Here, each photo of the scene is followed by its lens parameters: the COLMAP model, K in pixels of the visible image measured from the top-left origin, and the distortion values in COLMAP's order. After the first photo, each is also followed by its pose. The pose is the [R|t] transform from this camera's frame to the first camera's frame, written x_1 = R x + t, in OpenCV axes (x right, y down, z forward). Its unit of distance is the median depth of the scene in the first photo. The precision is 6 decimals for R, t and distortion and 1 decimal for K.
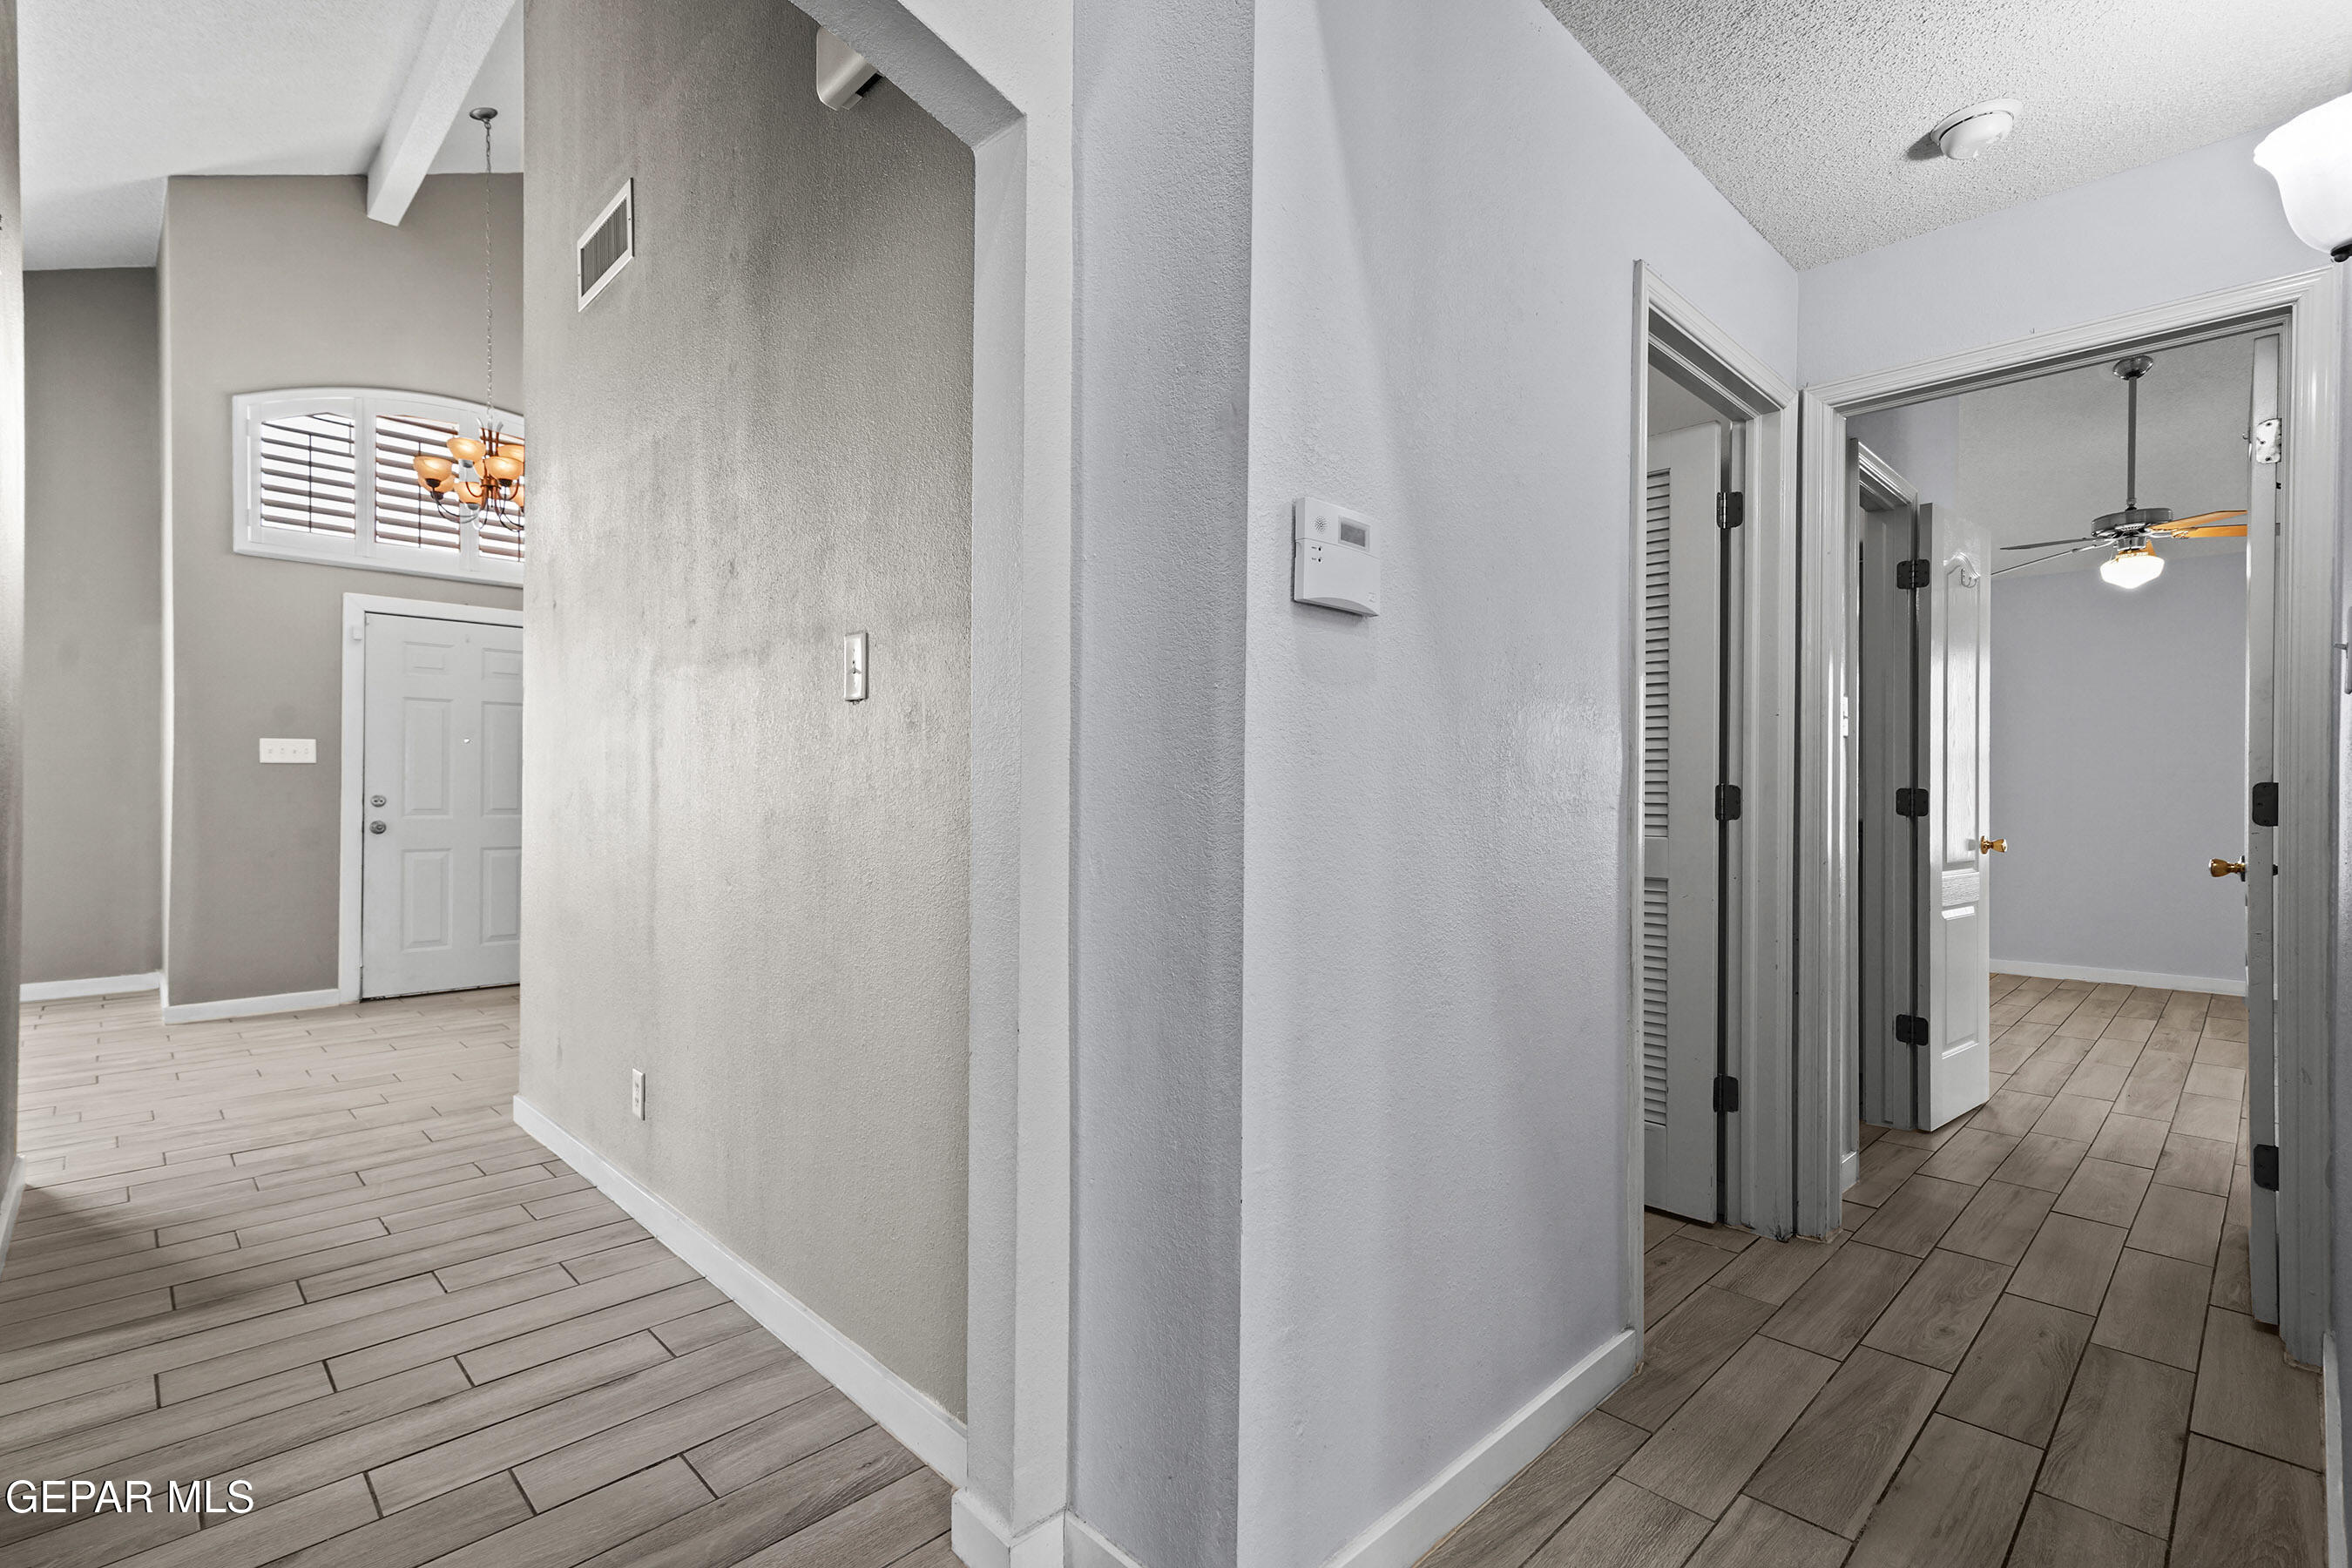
lens RADIAL K [[1076.4, 0, 1174.7], [0, 1076.4, 795.5], [0, 0, 1]] dist [0.017961, 0.001338]
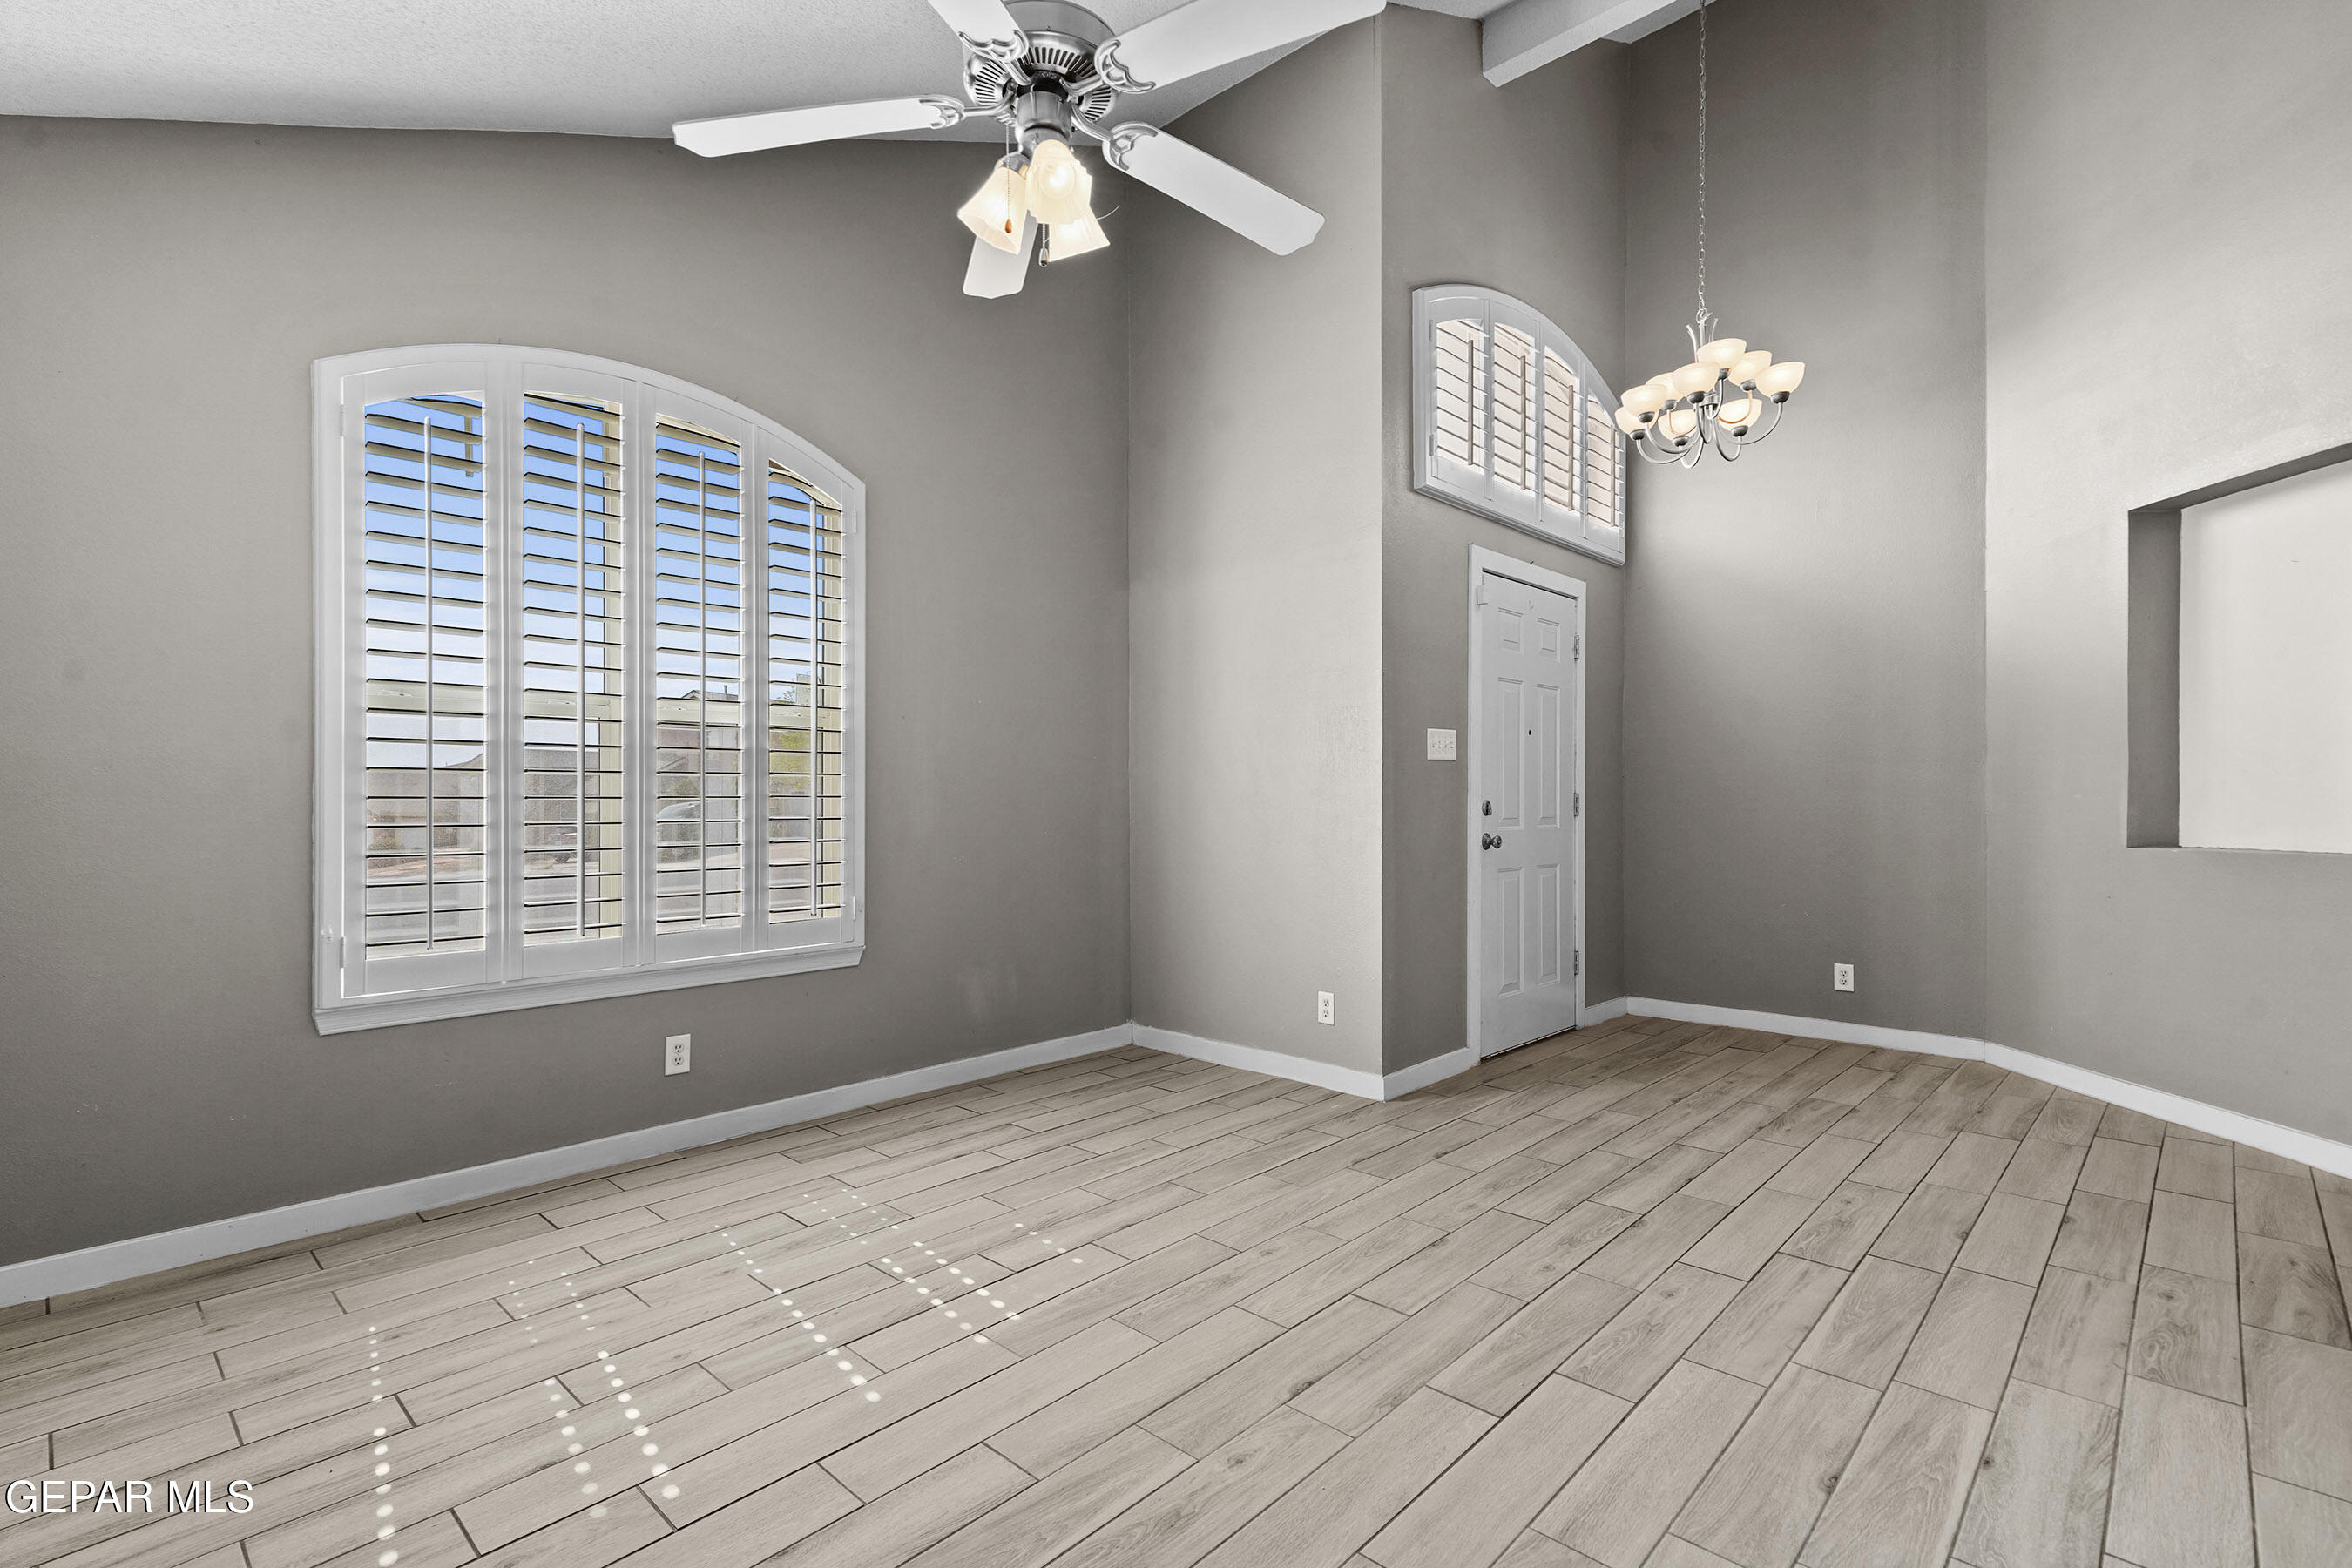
lens RADIAL K [[1076.4, 0, 1174.7], [0, 1076.4, 795.5], [0, 0, 1]] dist [0.017961, 0.001338]
pose [[0.998714, -0.006607, 0.050267, -1.016075], [0.006833, 0.999967, -0.004332, -0.002734], [-0.050237, 0.004670, 0.998726, 0.230530]]
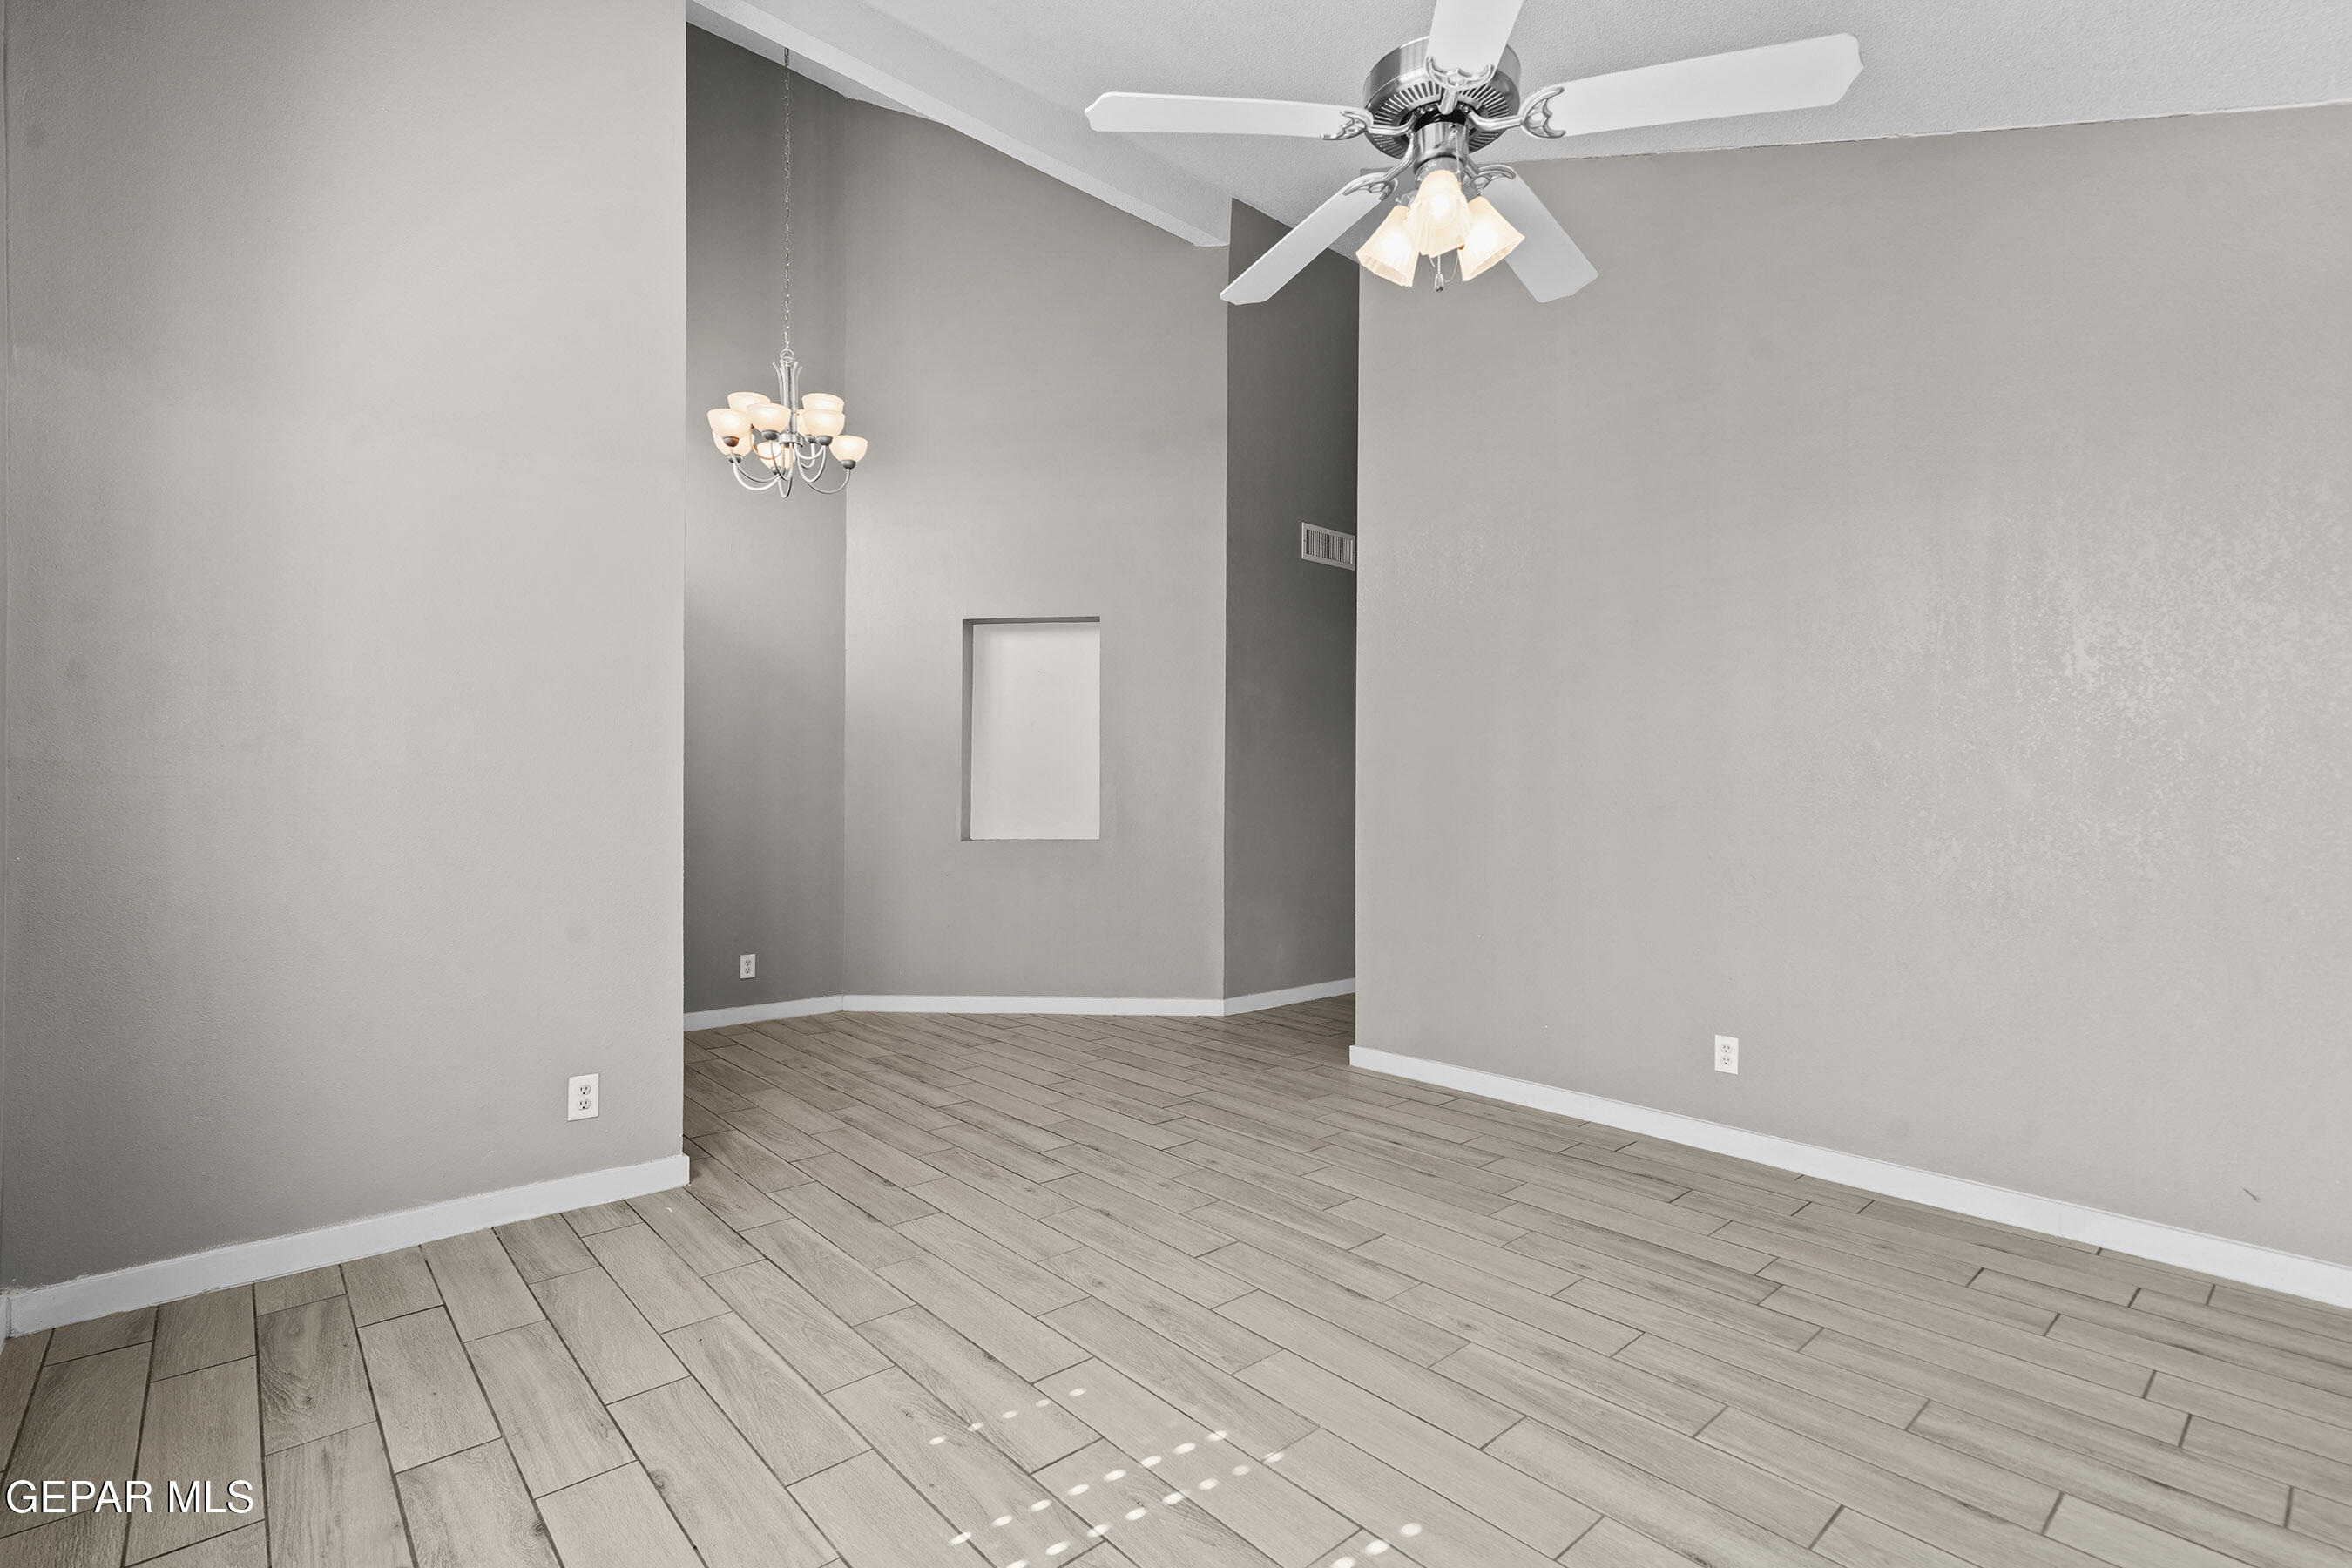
lens RADIAL K [[1076.4, 0, 1174.7], [0, 1076.4, 795.5], [0, 0, 1]] dist [0.017961, 0.001338]
pose [[0.042917, 0.004220, 0.999070, -1.396546], [0.000919, 0.999990, -0.004263, -0.006469], [-0.999078, 0.001101, 0.042912, 0.642135]]
